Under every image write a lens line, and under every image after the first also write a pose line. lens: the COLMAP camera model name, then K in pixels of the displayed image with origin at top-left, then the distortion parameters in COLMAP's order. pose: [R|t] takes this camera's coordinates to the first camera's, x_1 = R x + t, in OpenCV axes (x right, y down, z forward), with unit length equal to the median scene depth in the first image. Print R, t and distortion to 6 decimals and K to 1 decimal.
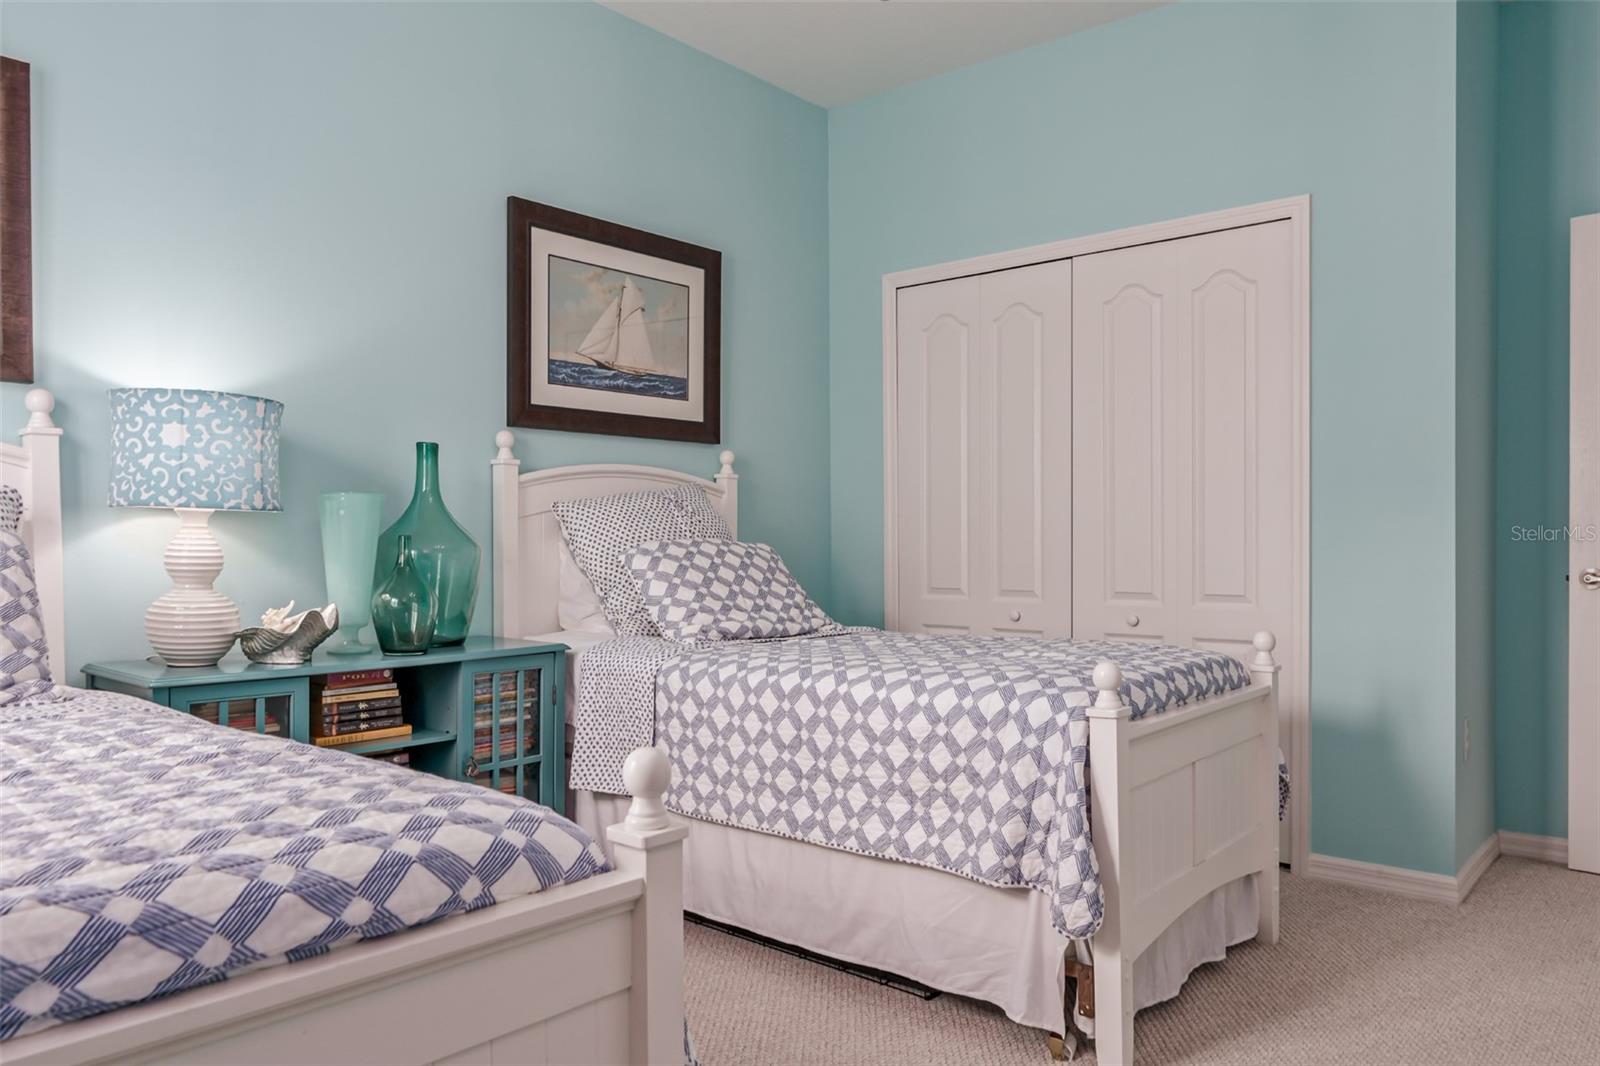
lens RADIAL K [[1144.9, 0, 793.7], [0, 1144.9, 539.8], [0, 0, 1]] dist [0.002017, 0.001570]
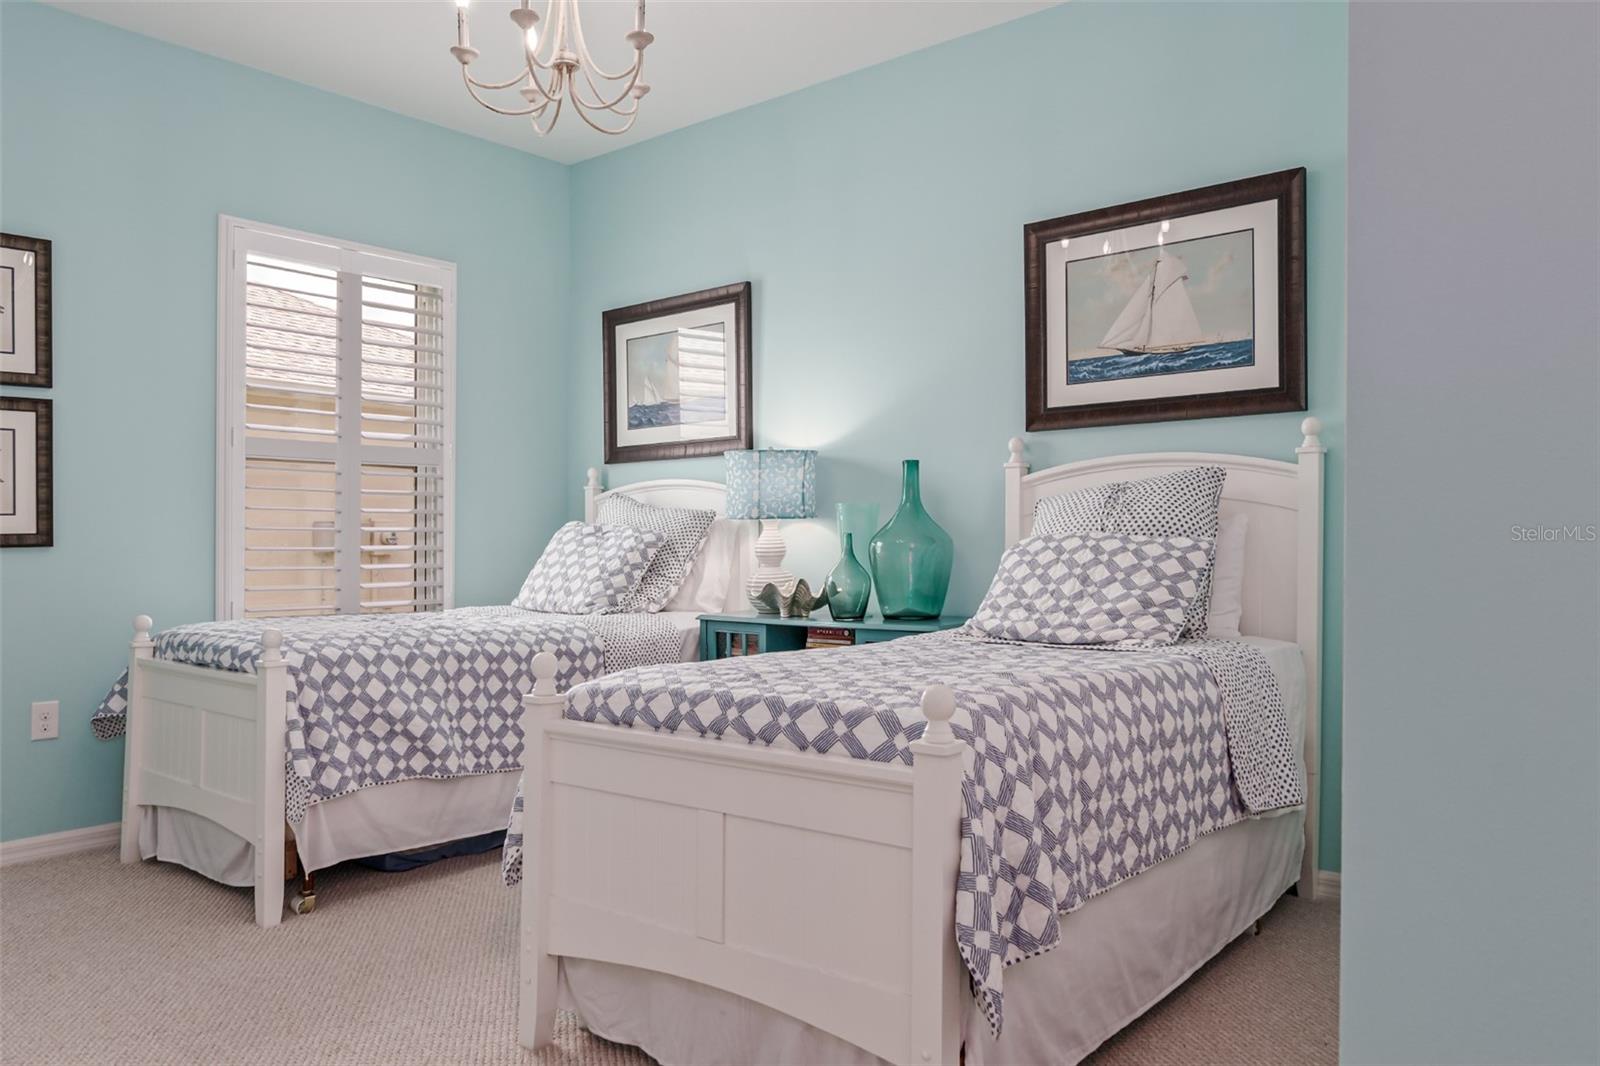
lens RADIAL K [[1144.9, 0, 793.9], [0, 1144.9, 532.5], [0, 0, 1]] dist [0.002017, 0.001570]
pose [[0.016794, -0.000985, -0.999858, 0.801691], [0.012025, 0.999927, -0.000783, -0.003235], [0.999787, -0.012011, 0.016804, 0.705085]]
